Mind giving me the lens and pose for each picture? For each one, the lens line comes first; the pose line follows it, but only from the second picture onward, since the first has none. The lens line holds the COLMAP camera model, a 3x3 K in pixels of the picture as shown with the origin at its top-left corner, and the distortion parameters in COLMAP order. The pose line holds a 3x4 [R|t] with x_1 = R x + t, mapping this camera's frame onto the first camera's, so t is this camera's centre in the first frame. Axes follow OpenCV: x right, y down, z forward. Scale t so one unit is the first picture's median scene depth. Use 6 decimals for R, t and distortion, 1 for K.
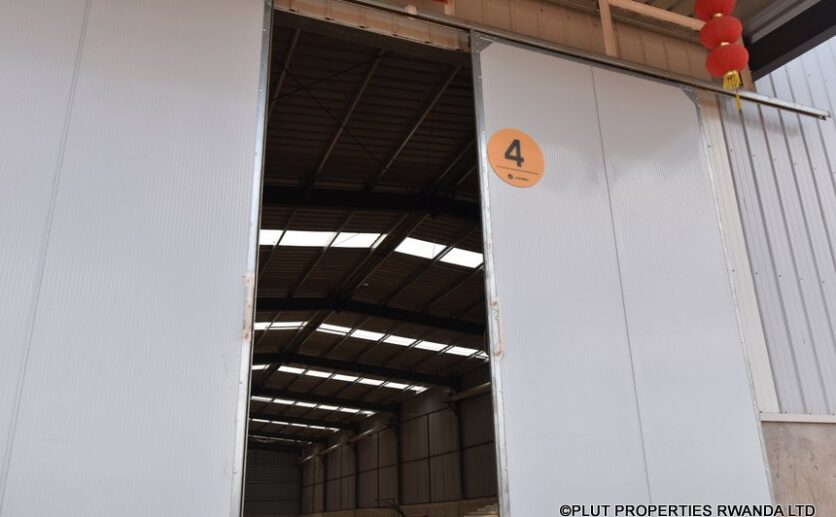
lens RADIAL K [[700.7, 0, 418.0], [0, 700.7, 258.5], [0, 0, 1]] dist [-0.001981, -0.001002]
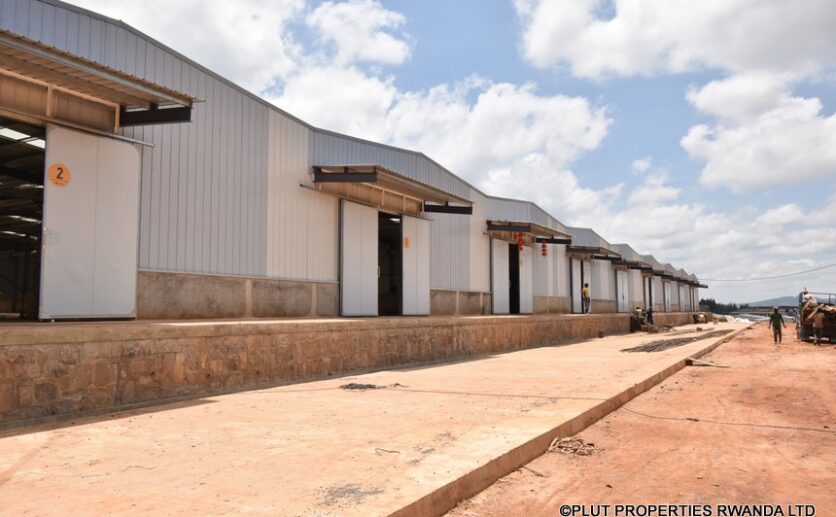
lens RADIAL K [[632.4, 0, 418.0], [0, 632.4, 258.5], [0, 0, 1]] dist [-0.012155, -0.004343]
pose [[0.792661, 0.070342, 0.605592, -0.186568], [-0.229005, 0.954936, 0.188825, -0.467923], [-0.565019, -0.288357, 0.773048, -1.502300]]
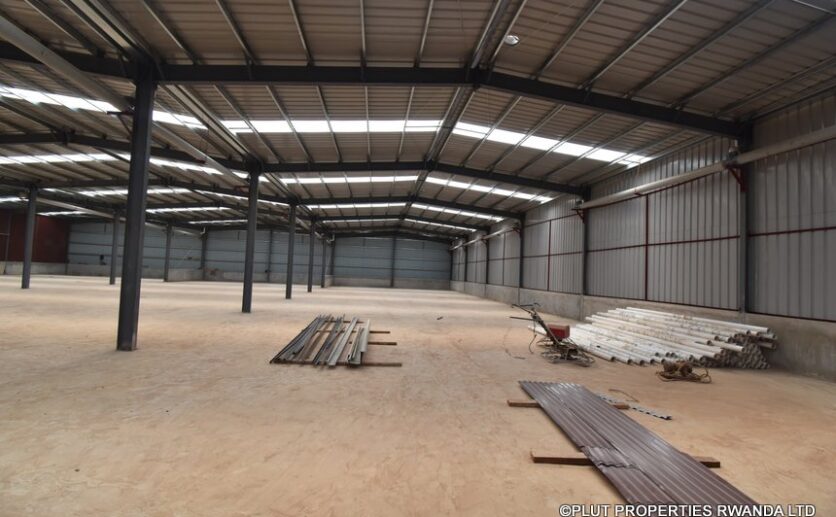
lens RADIAL K [[361.1, 0, 418.0], [0, 361.1, 258.5], [0, 0, 1]] dist [-0.000384, -0.015744]
pose [[0.963421, 0.052918, -0.262715, -0.038473], [0.032677, 0.949799, 0.311150, 0.085288], [0.265992, -0.308353, 0.913327, 0.359857]]
